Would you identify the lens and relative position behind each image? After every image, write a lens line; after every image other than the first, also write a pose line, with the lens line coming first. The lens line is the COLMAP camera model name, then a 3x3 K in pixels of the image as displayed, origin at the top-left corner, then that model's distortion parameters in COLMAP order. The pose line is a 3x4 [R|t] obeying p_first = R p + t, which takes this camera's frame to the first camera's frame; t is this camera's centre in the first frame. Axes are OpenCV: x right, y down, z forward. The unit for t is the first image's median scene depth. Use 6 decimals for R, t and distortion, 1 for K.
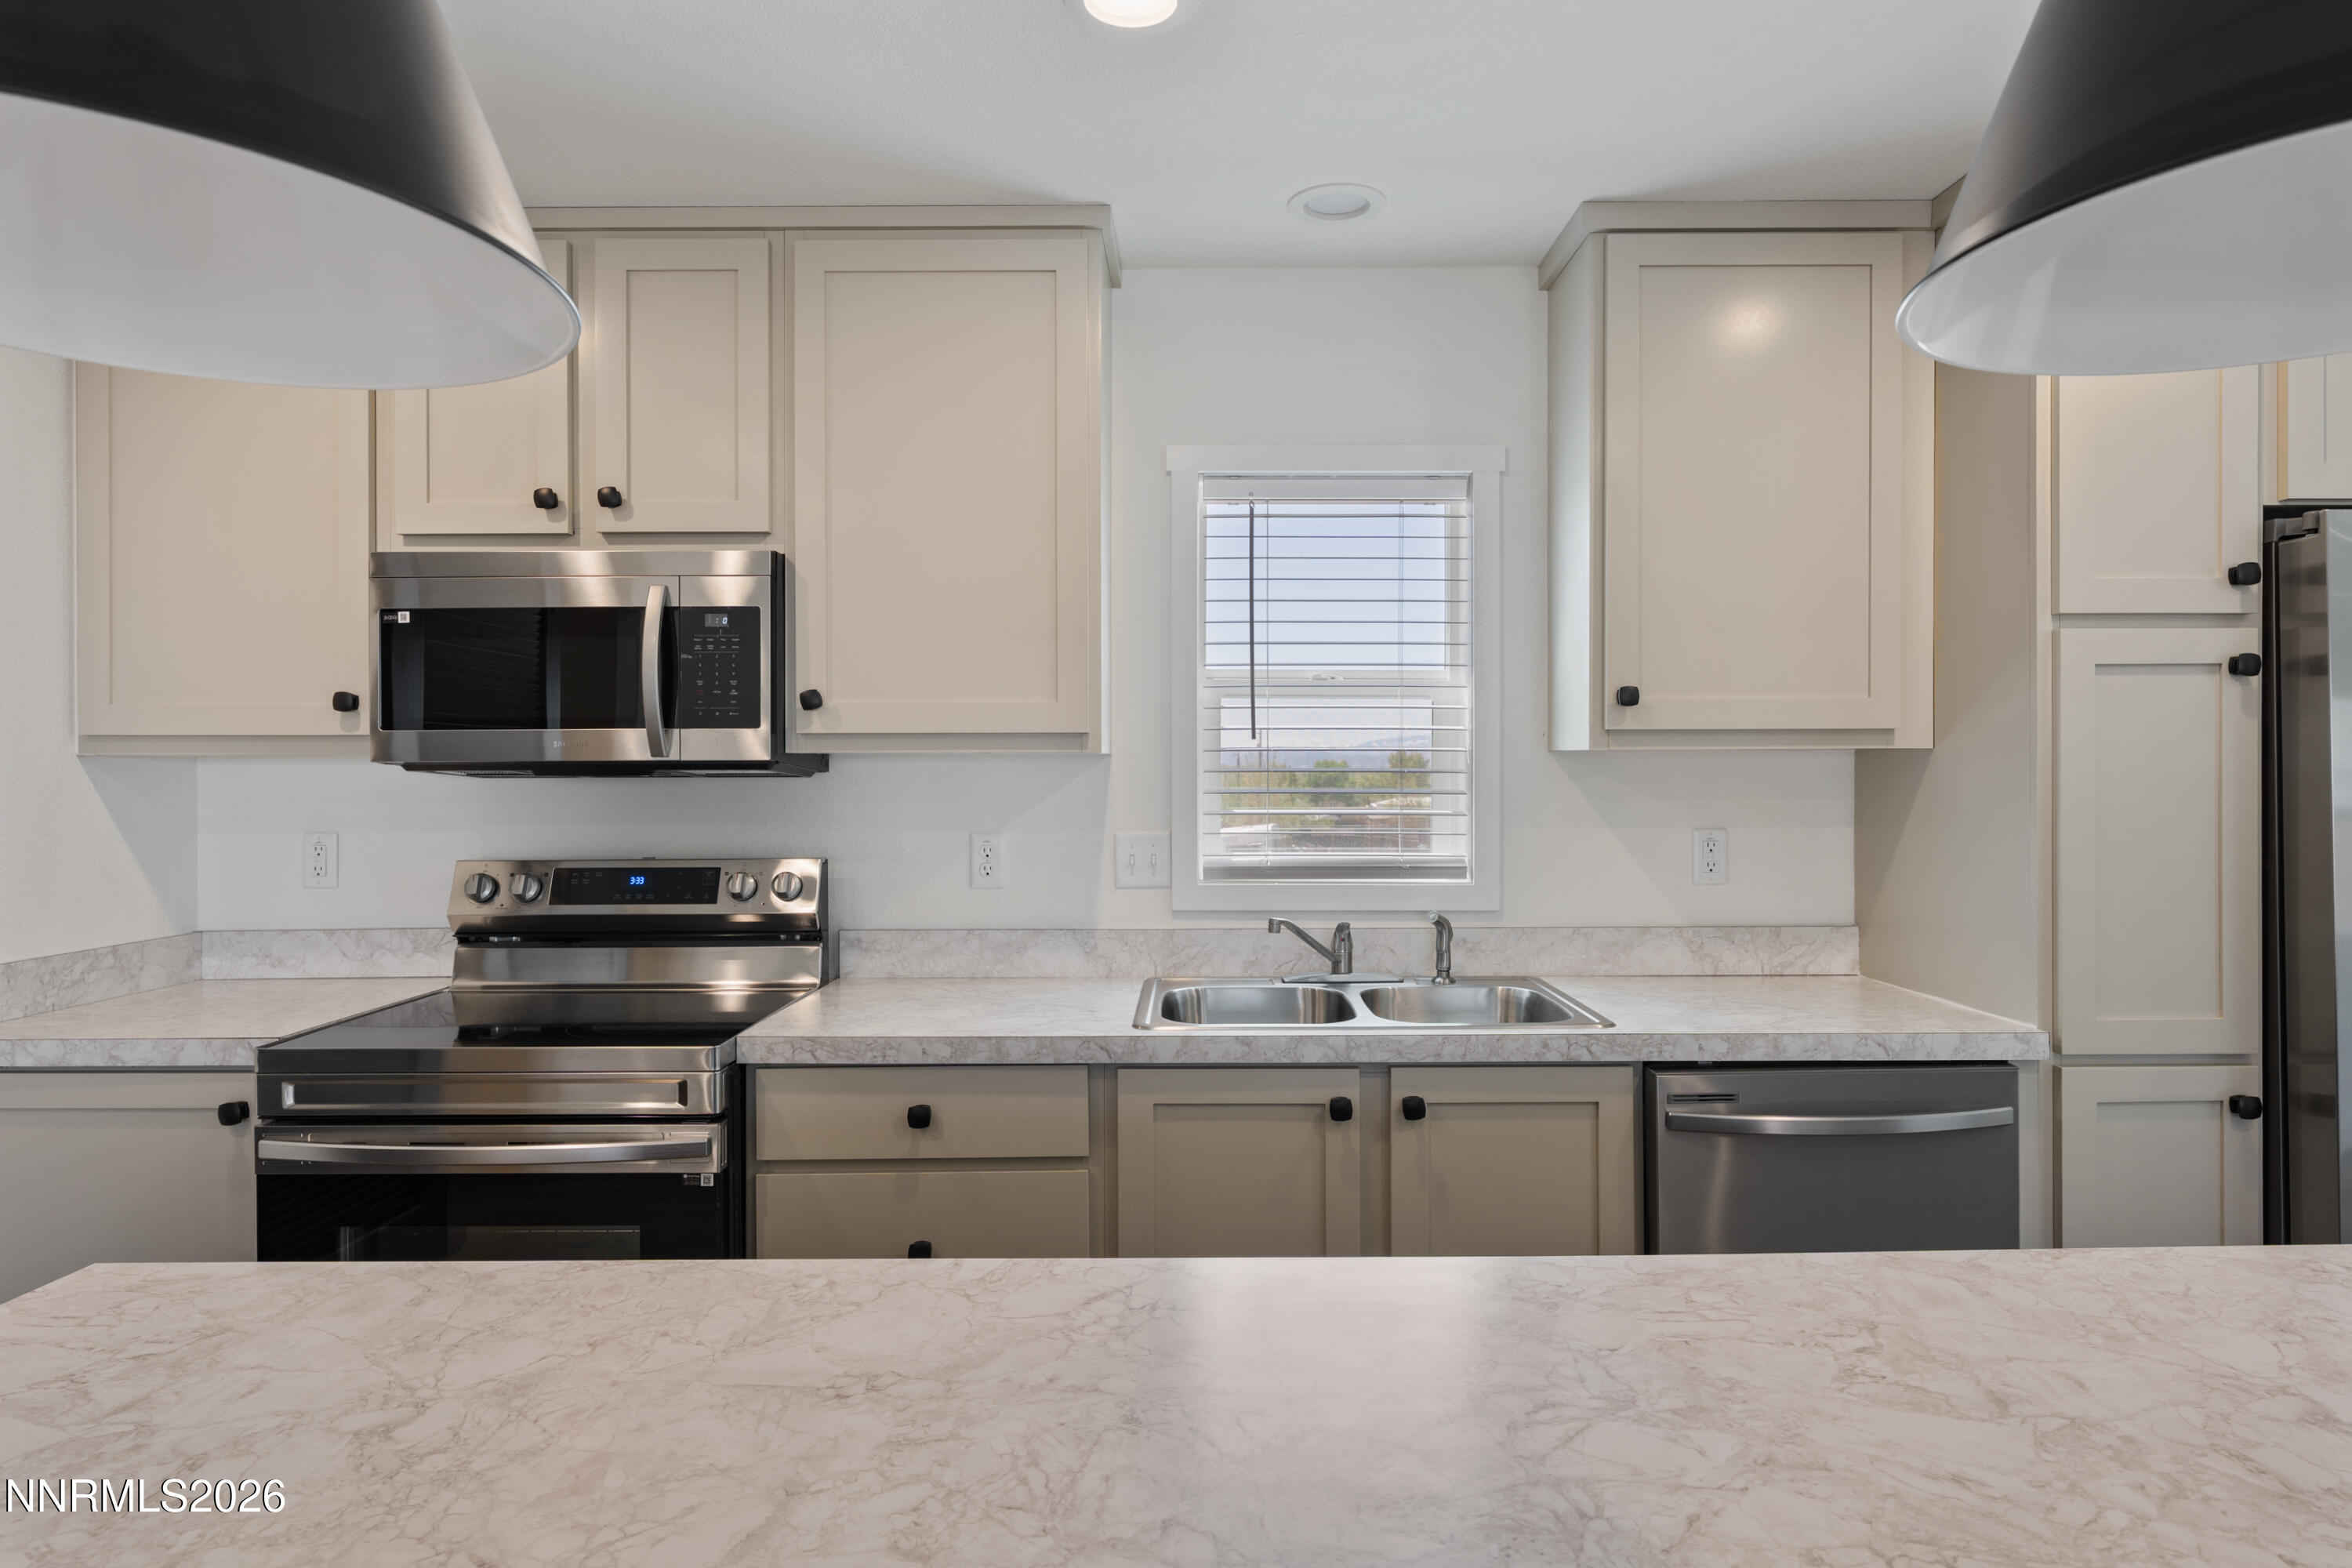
lens RADIAL K [[1328.8, 0, 1188.9], [0, 1328.8, 767.8], [0, 0, 1]] dist [-0.000036, -0.000202]
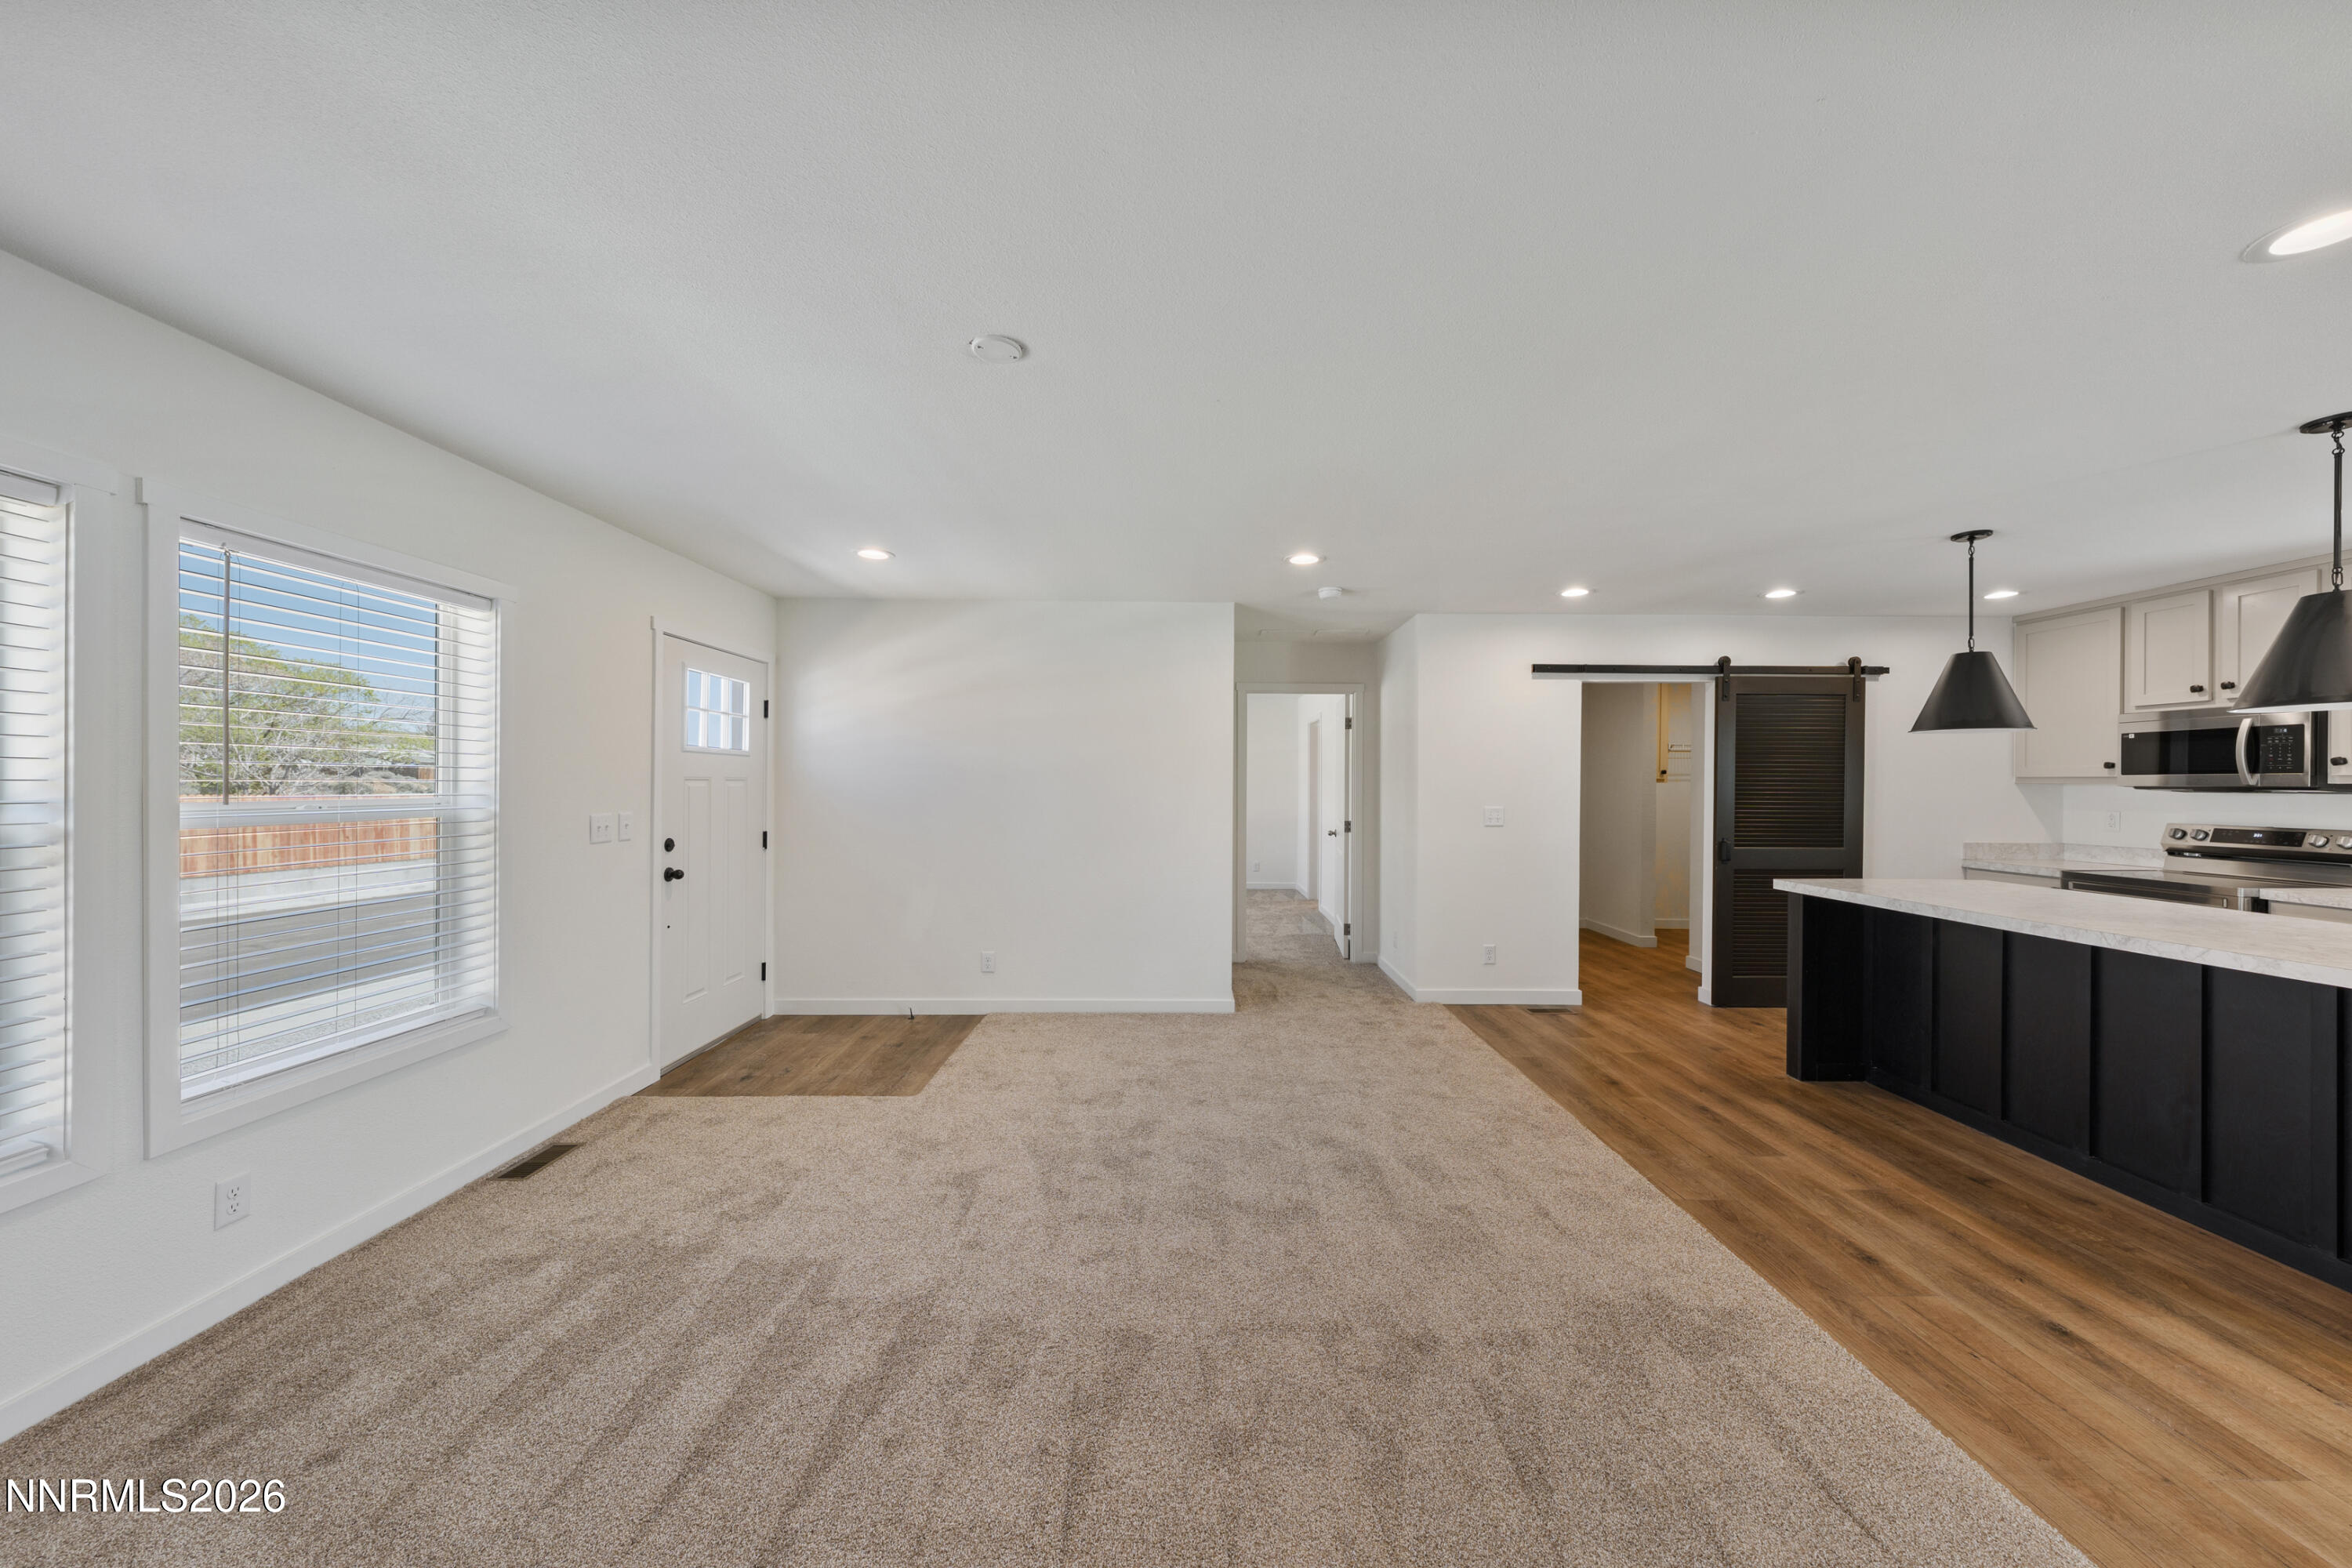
lens RADIAL K [[797.8, 0, 1188.1], [0, 797.8, 782.3], [0, 0, 1]] dist [-0.001483, -0.000031]
pose [[0.009495, 0.004088, -0.999947, 1.111870], [-0.007811, 0.999961, 0.004014, -0.003171], [0.999924, 0.007773, 0.009526, -1.060020]]
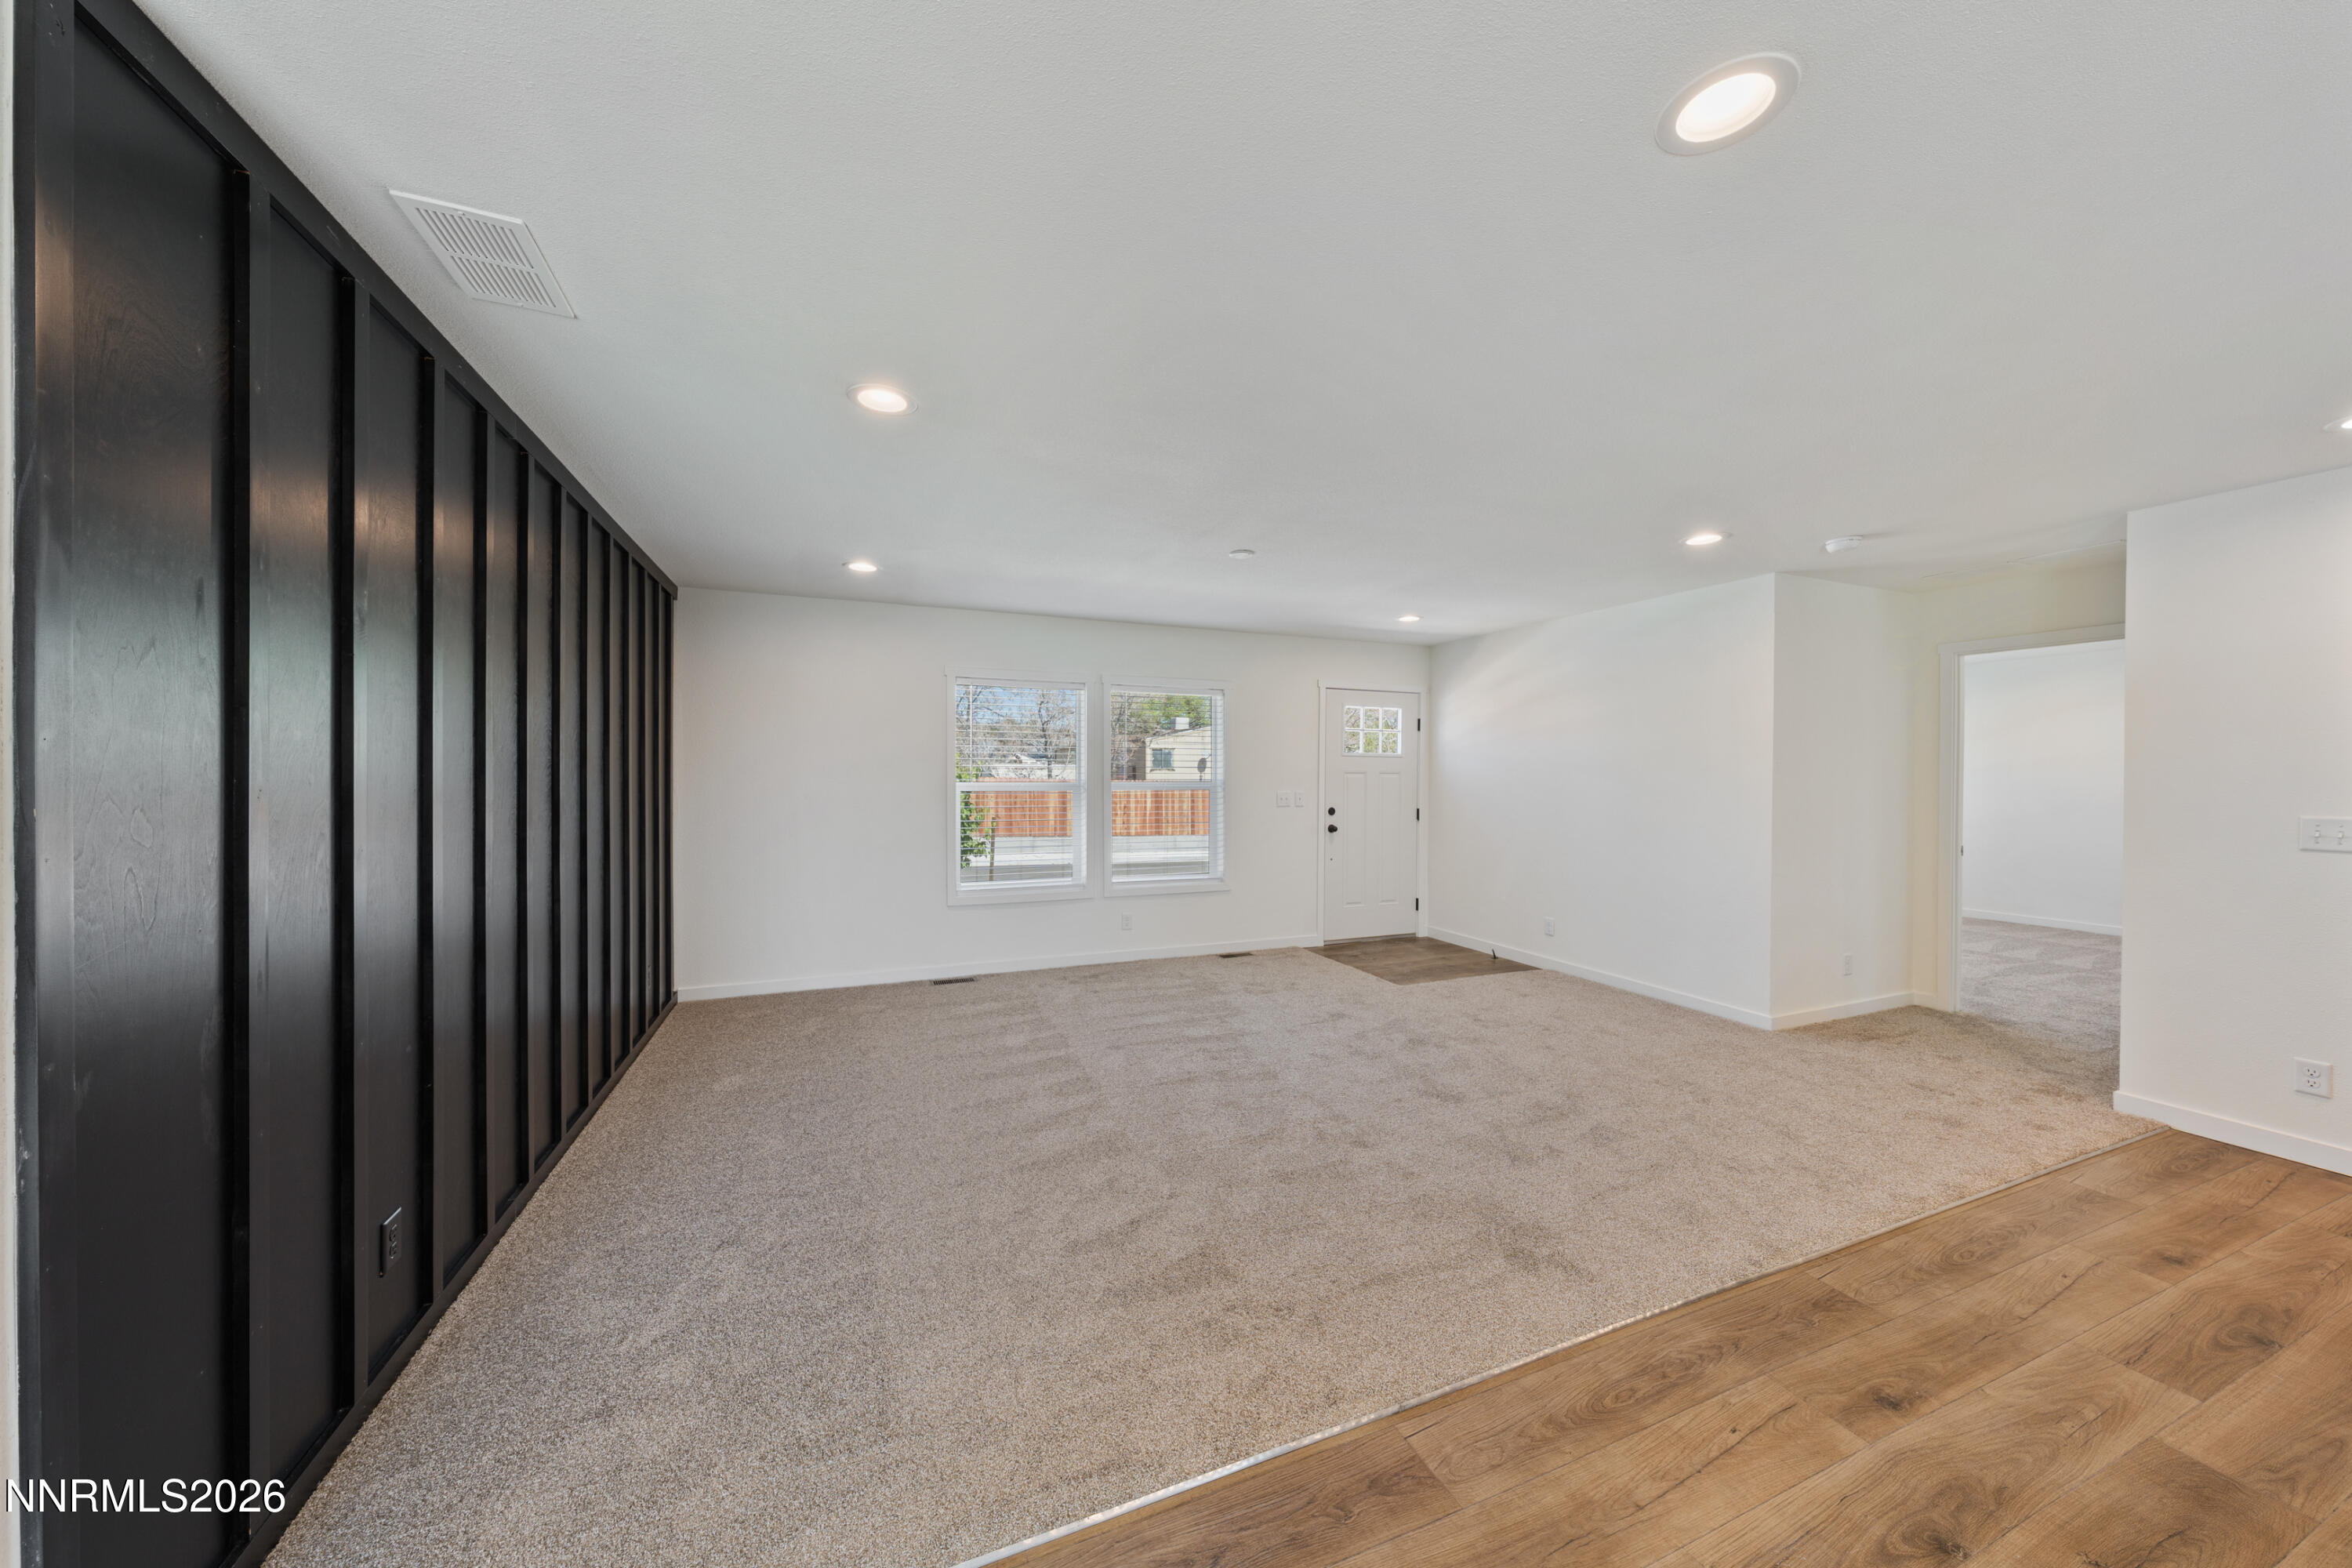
lens RADIAL K [[790.6, 0, 1176.0], [0, 790.6, 784.0], [0, 0, 1]] dist [-0.000353, -0.000030]
pose [[-0.924277, 0.006861, -0.381662, 1.034983], [0.000011, 0.999839, 0.017947, -0.005575], [0.381723, 0.016584, -0.924128, 0.118342]]
